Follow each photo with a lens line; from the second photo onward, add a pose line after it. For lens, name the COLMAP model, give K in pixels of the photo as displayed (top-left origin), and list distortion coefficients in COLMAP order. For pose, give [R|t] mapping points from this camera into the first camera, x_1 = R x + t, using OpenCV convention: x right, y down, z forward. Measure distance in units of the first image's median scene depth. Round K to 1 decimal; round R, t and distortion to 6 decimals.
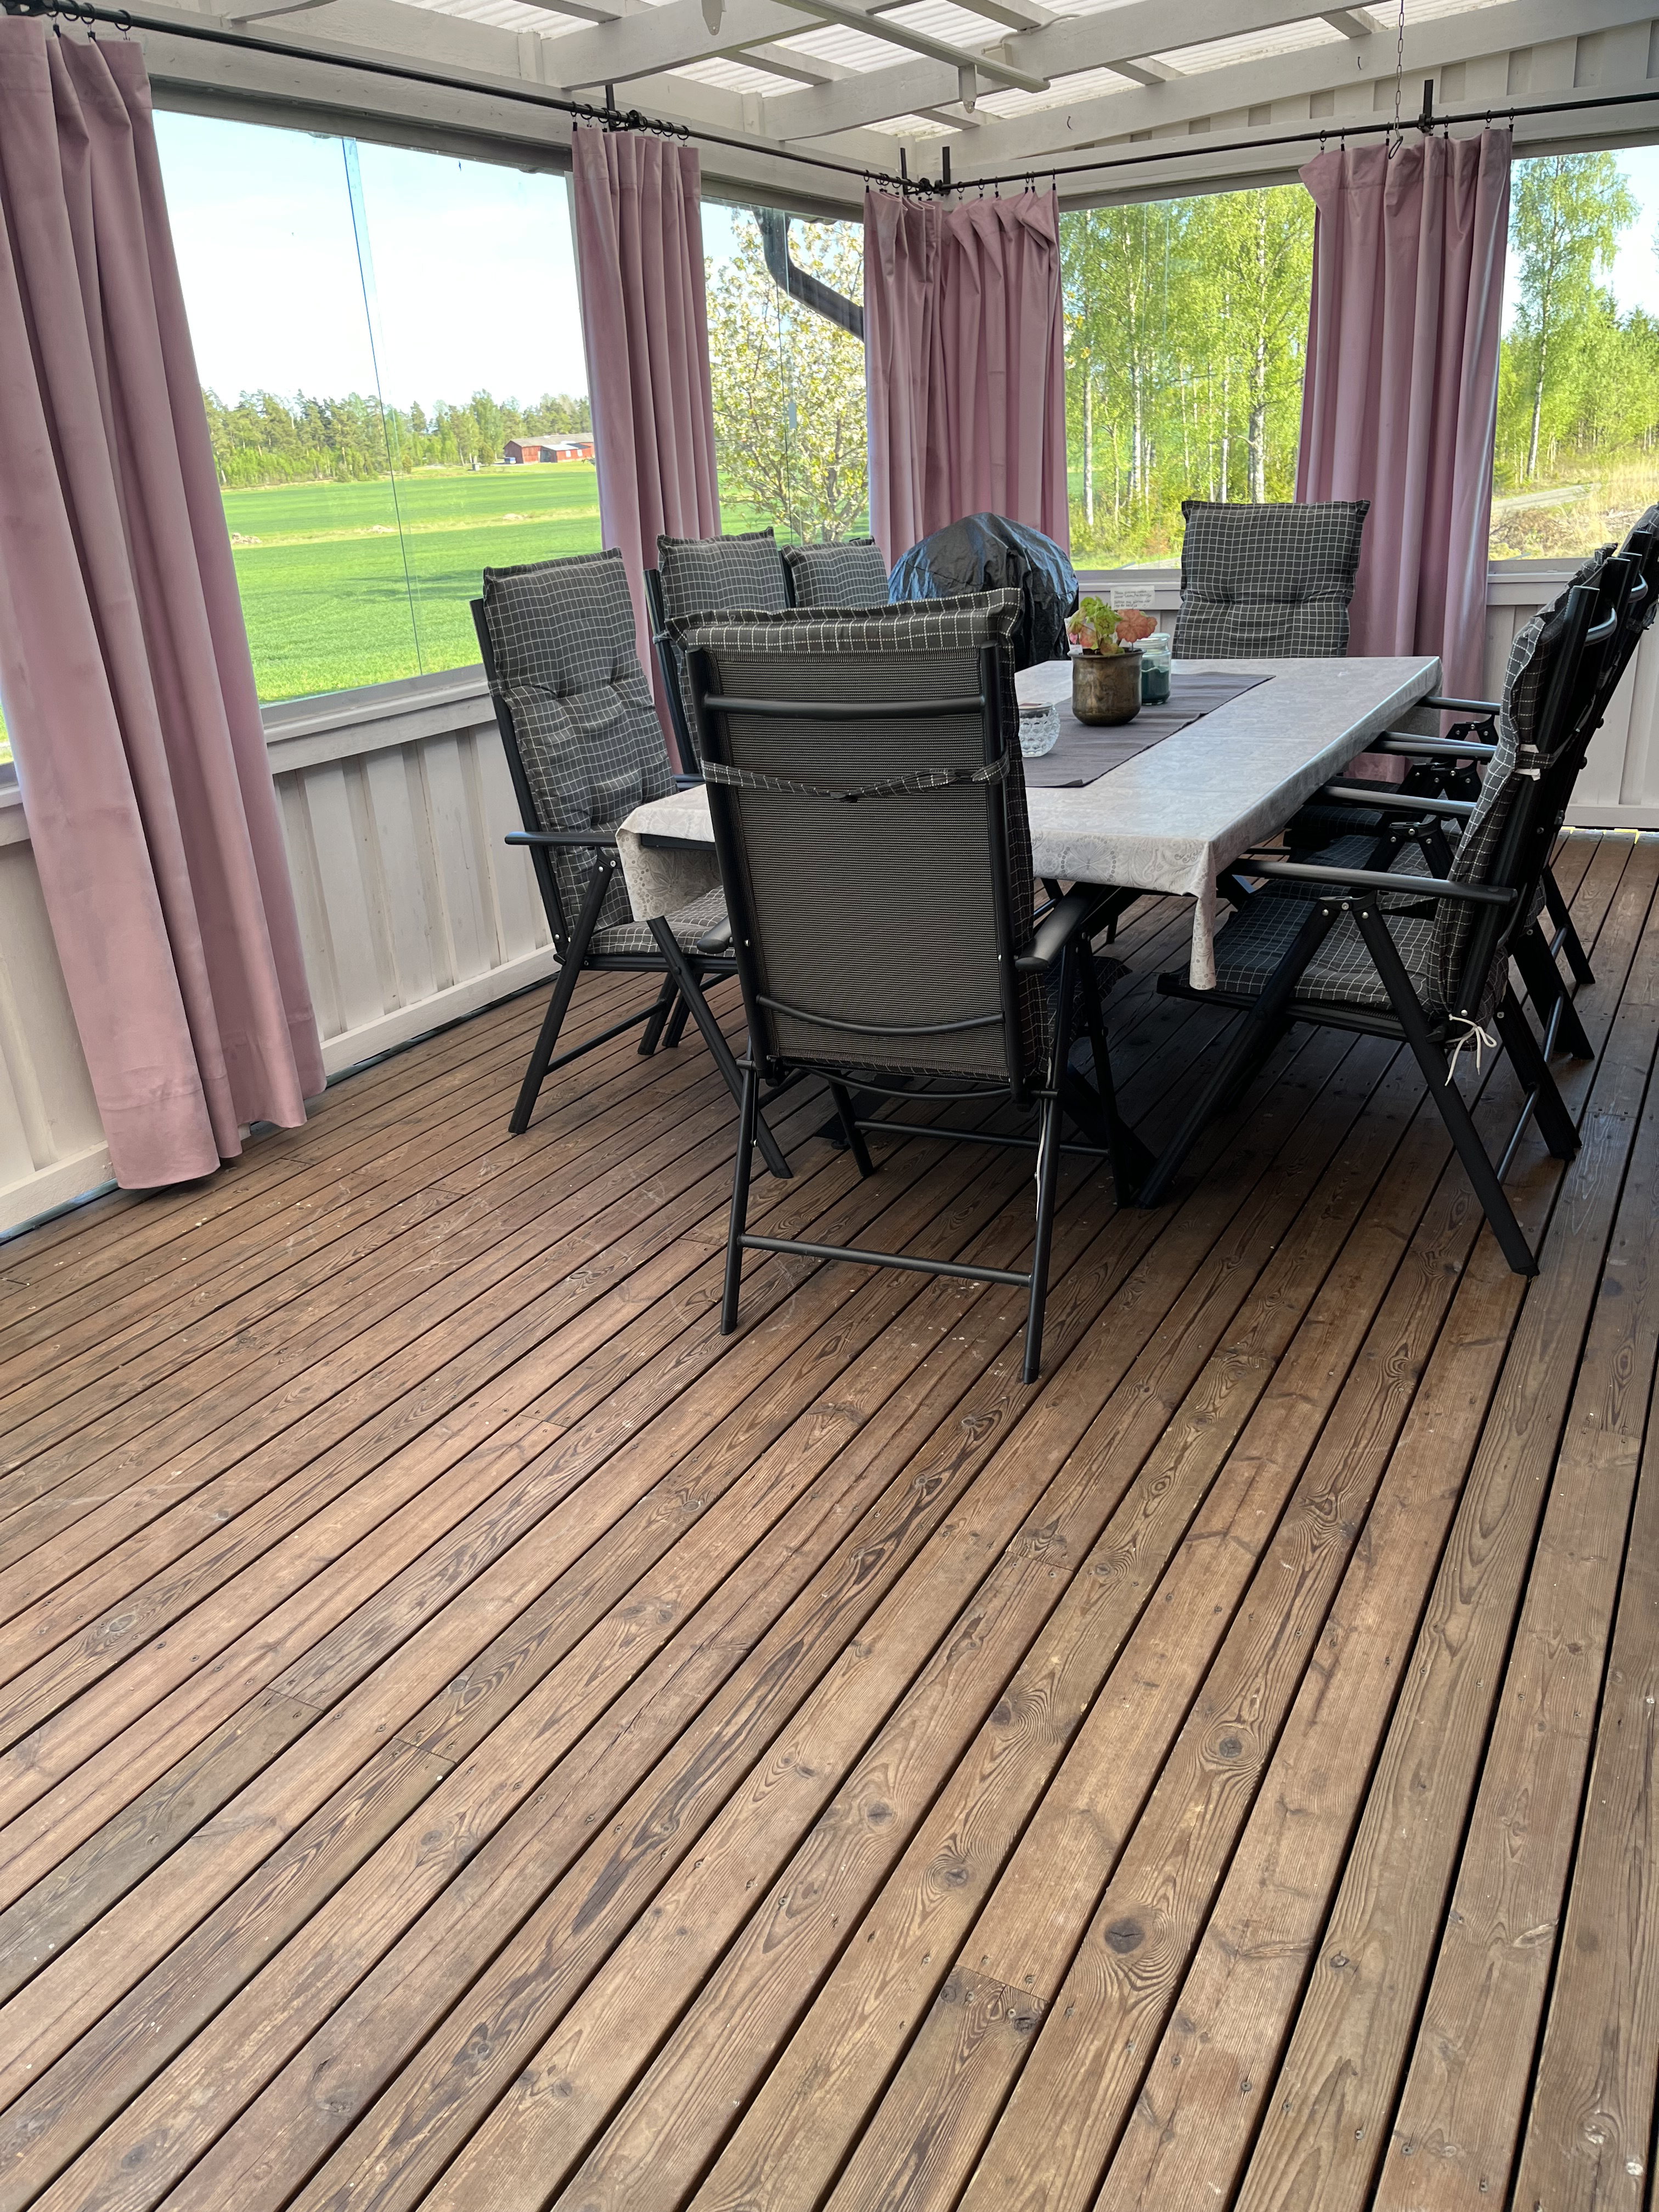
lens RADIAL K [[1727.9, 0, 829.5], [0, 1727.9, 1106.0], [0, 0, 1]] dist [0.054610, -0.051405]
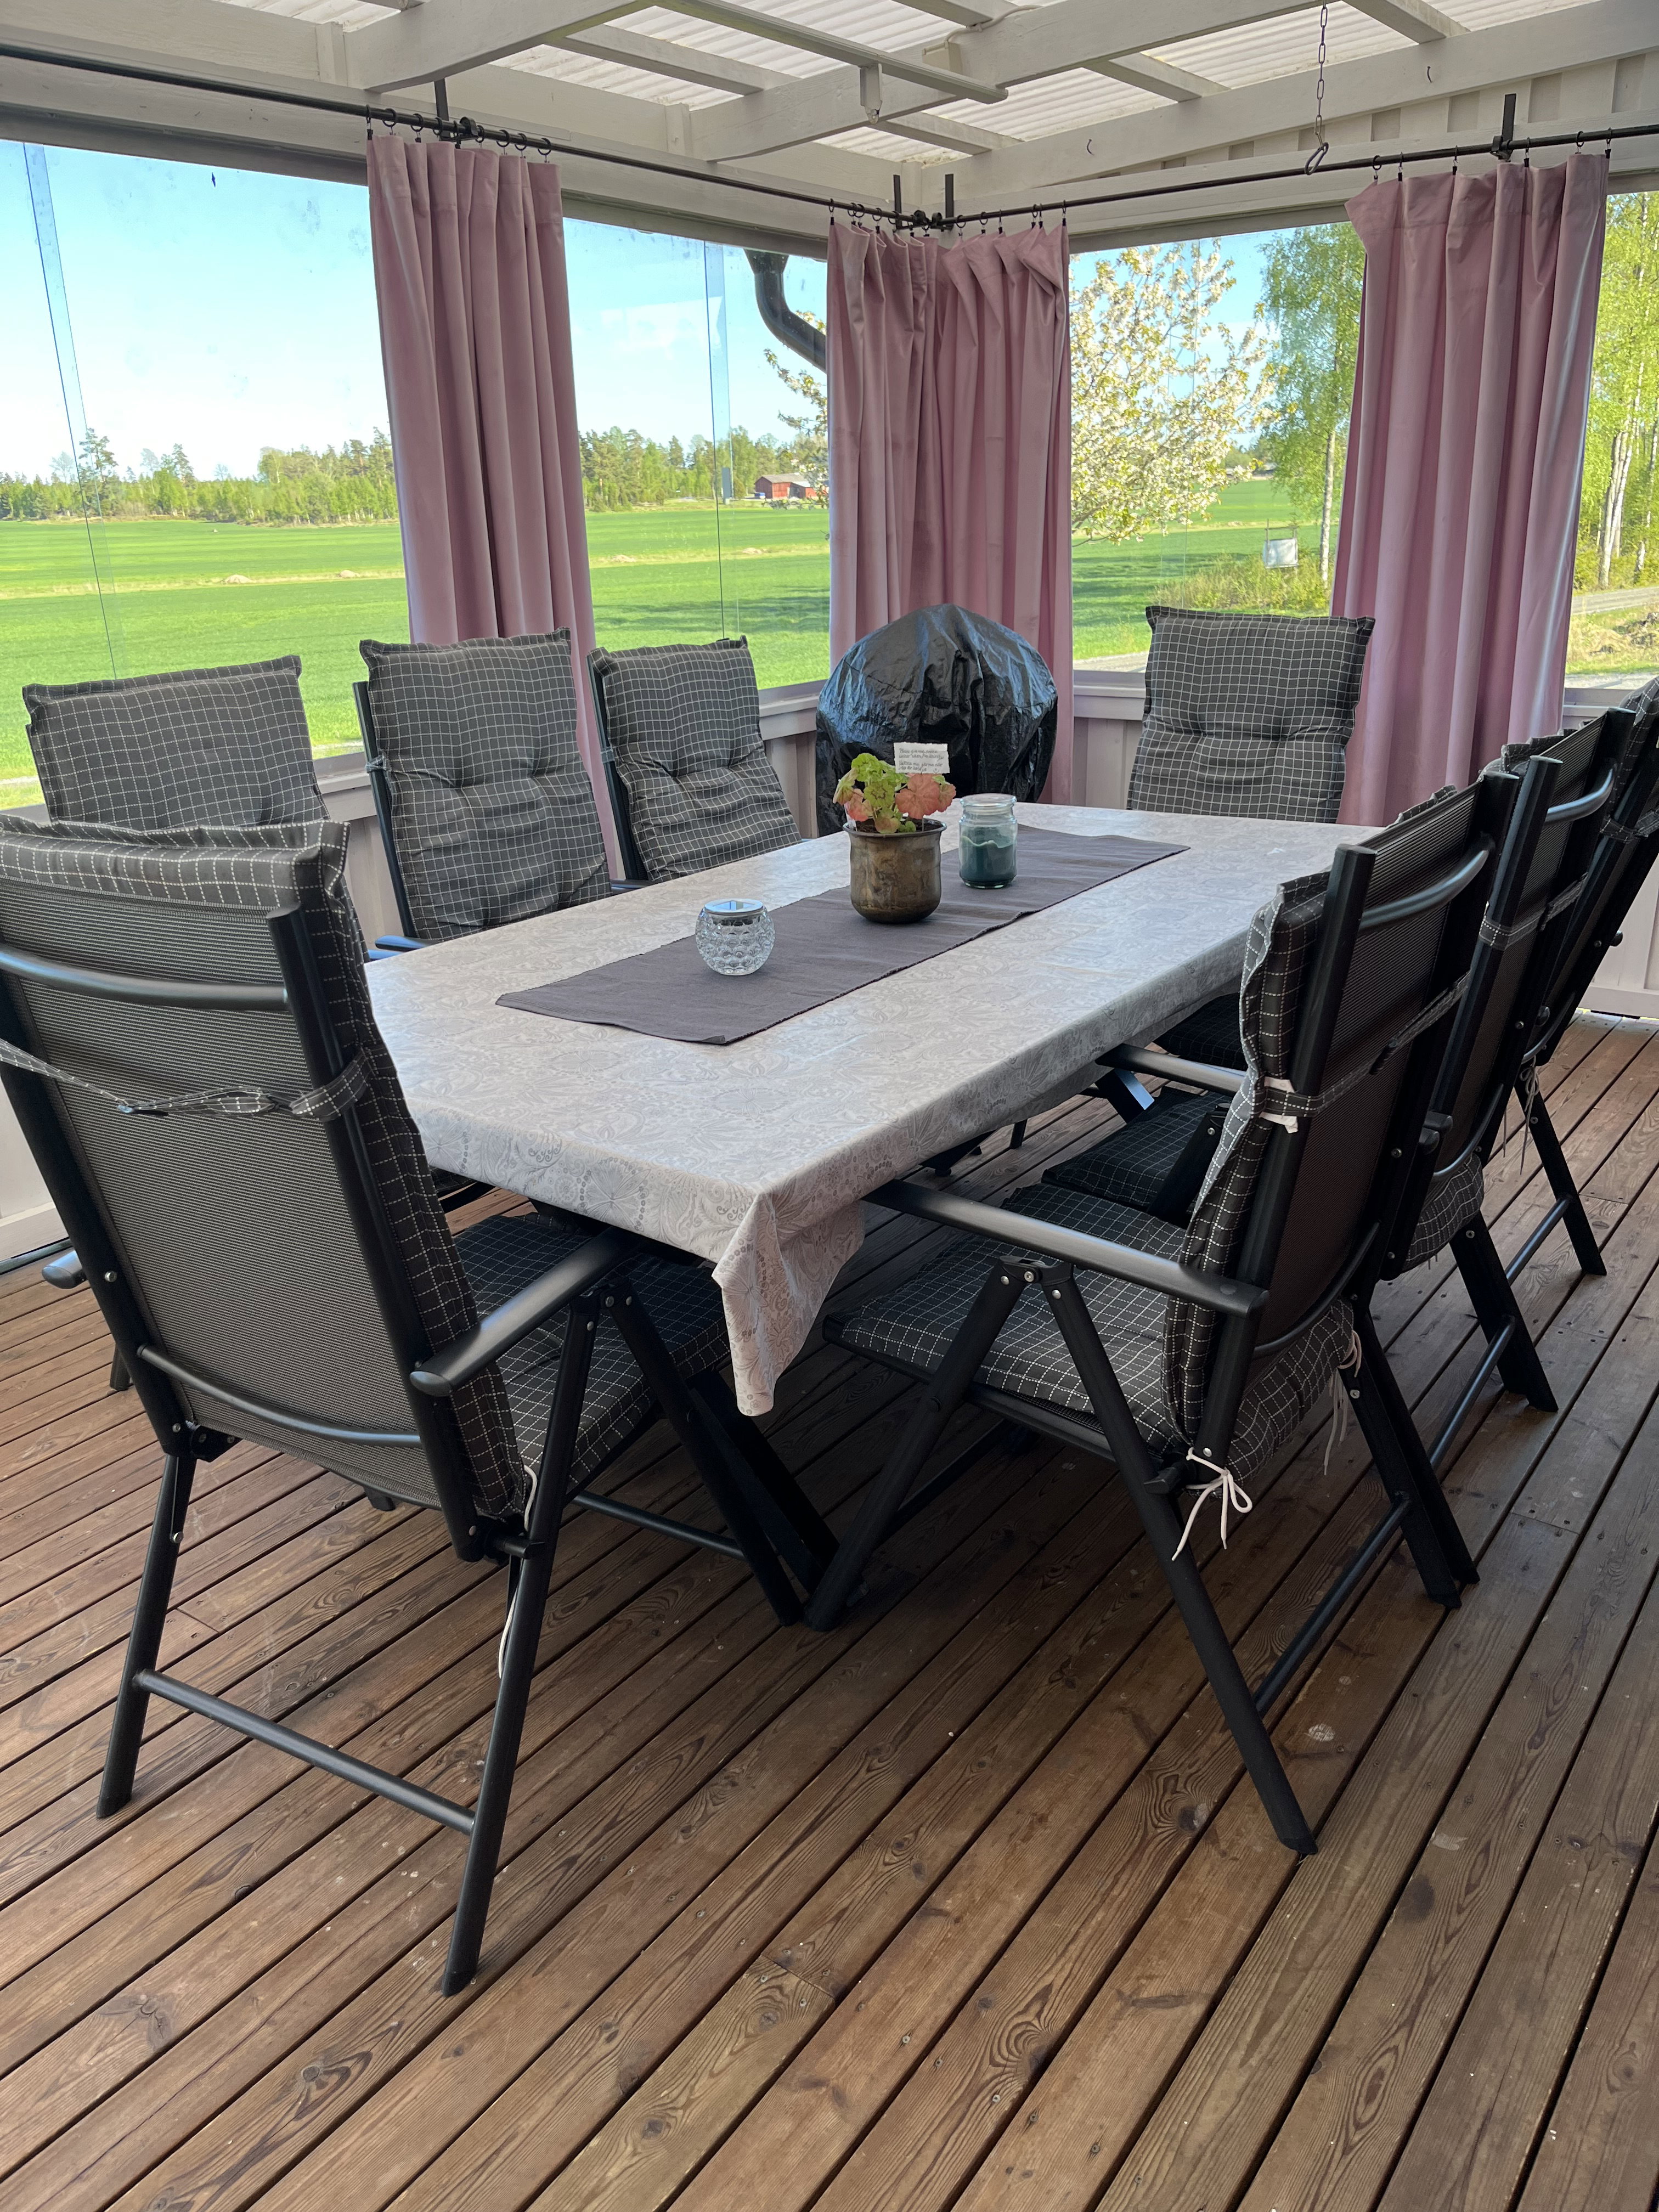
lens RADIAL K [[1727.9, 0, 829.5], [0, 1727.9, 1106.0], [0, 0, 1]] dist [0.054610, -0.051405]
pose [[0.990849, 0.071660, -0.114382, 0.168075], [-0.073991, 0.997126, -0.016266, -0.094260], [0.112888, 0.024580, 0.993304, 0.192412]]
